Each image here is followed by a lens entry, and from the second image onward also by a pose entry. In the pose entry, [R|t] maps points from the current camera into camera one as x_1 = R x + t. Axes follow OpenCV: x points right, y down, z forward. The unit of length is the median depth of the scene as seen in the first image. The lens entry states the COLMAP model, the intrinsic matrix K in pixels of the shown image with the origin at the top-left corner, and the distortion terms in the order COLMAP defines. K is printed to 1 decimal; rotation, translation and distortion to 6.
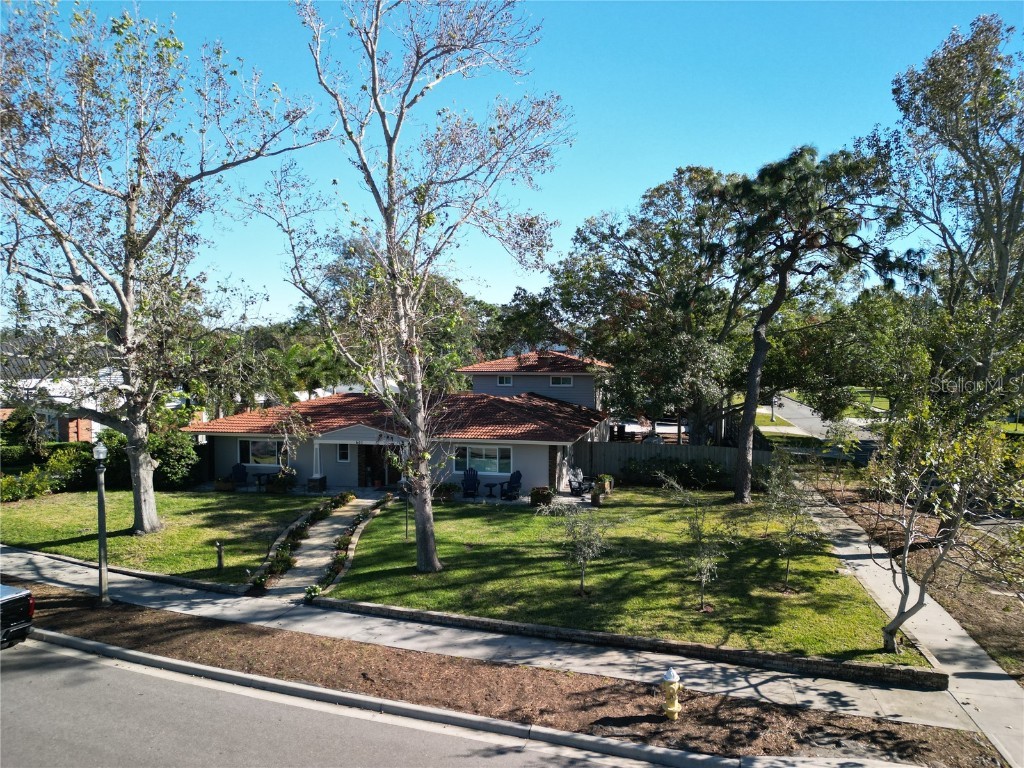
lens RADIAL K [[712.1, 0, 513.3], [0, 712.1, 378.5], [0, 0, 1]] dist [0.085745, -0.098098]
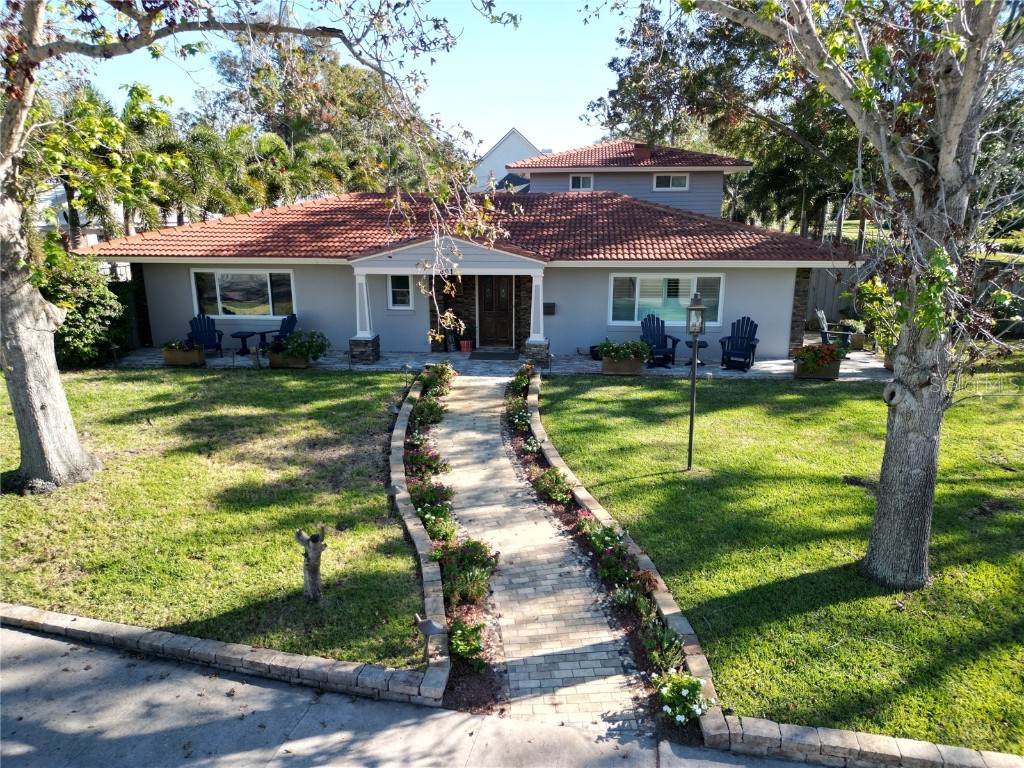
lens RADIAL K [[730.7, 0, 512.0], [0, 730.7, 384.0], [0, 0, 1]] dist [0.008252, 0.000243]
pose [[0.989062, -0.036811, 0.142831, -0.254089], [0.005878, 0.977424, 0.211207, 0.059872], [-0.147382, -0.208058, 0.966949, 0.469953]]
